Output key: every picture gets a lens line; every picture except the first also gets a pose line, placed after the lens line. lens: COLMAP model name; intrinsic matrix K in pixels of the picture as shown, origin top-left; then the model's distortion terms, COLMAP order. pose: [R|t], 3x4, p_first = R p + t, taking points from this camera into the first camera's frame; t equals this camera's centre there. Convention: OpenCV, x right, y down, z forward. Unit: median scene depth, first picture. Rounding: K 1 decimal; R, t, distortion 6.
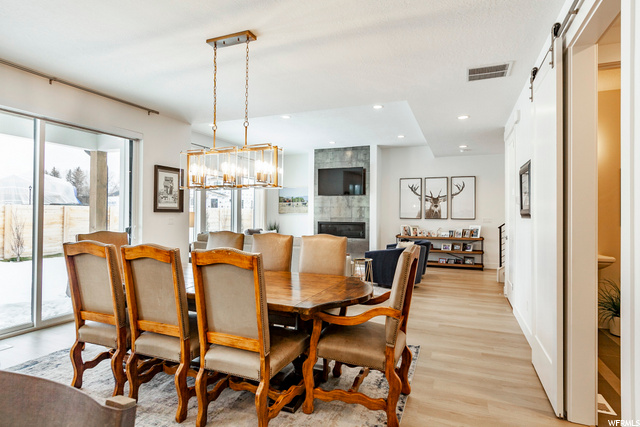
lens RADIAL K [[345.4, 0, 320.1], [0, 345.4, 212.5], [0, 0, 1]] dist [0.001509, -0.000532]
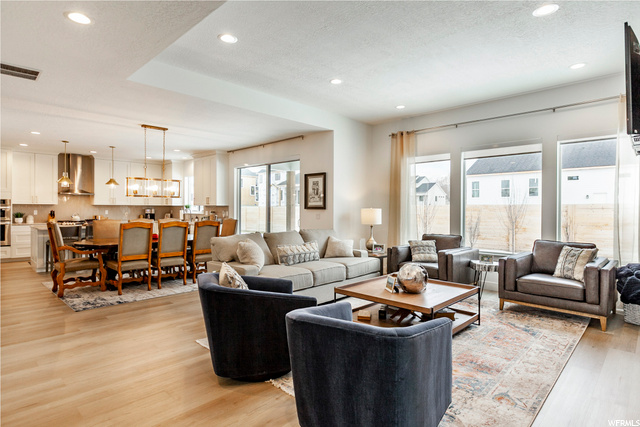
lens RADIAL K [[345.4, 0, 307.5], [0, 345.4, 210.0], [0, 0, 1]] dist [0.001509, -0.000532]
pose [[-0.386214, -0.006281, -0.922388, 0.436299], [-0.004060, 0.999979, -0.005109, 0.005178], [0.922400, 0.001772, -0.386232, 0.872289]]
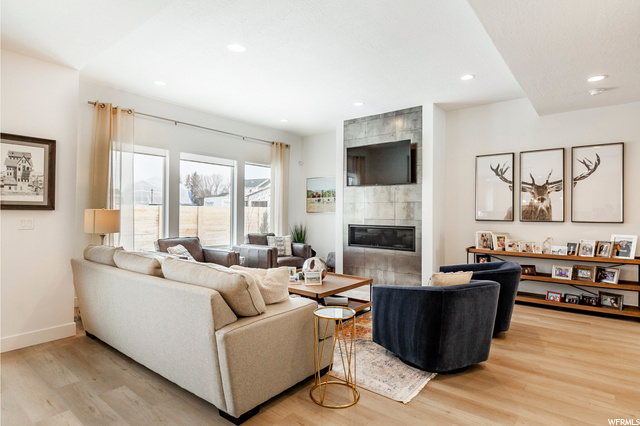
lens RADIAL K [[345.4, 0, 320.2], [0, 345.4, 211.0], [0, 0, 1]] dist [0.001509, -0.000532]
pose [[0.958991, -0.001620, -0.283431, 0.143944], [0.000734, 0.999995, -0.003233, 0.002165], [0.283434, 0.002892, 0.958987, 0.339718]]
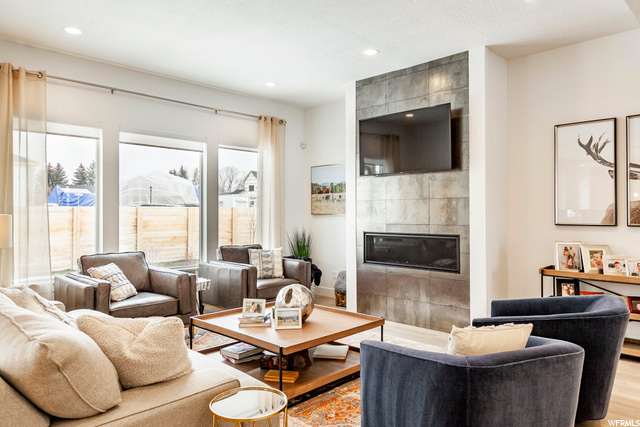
lens RADIAL K [[436.9, 0, 321.8], [0, 436.9, 210.7], [0, 0, 1]] dist [0.003631, -0.008297]
pose [[0.928834, -0.011602, -0.370315, 0.173010], [0.010484, 0.999932, -0.005031, 0.000123], [0.370349, 0.000791, 0.928893, 0.446048]]
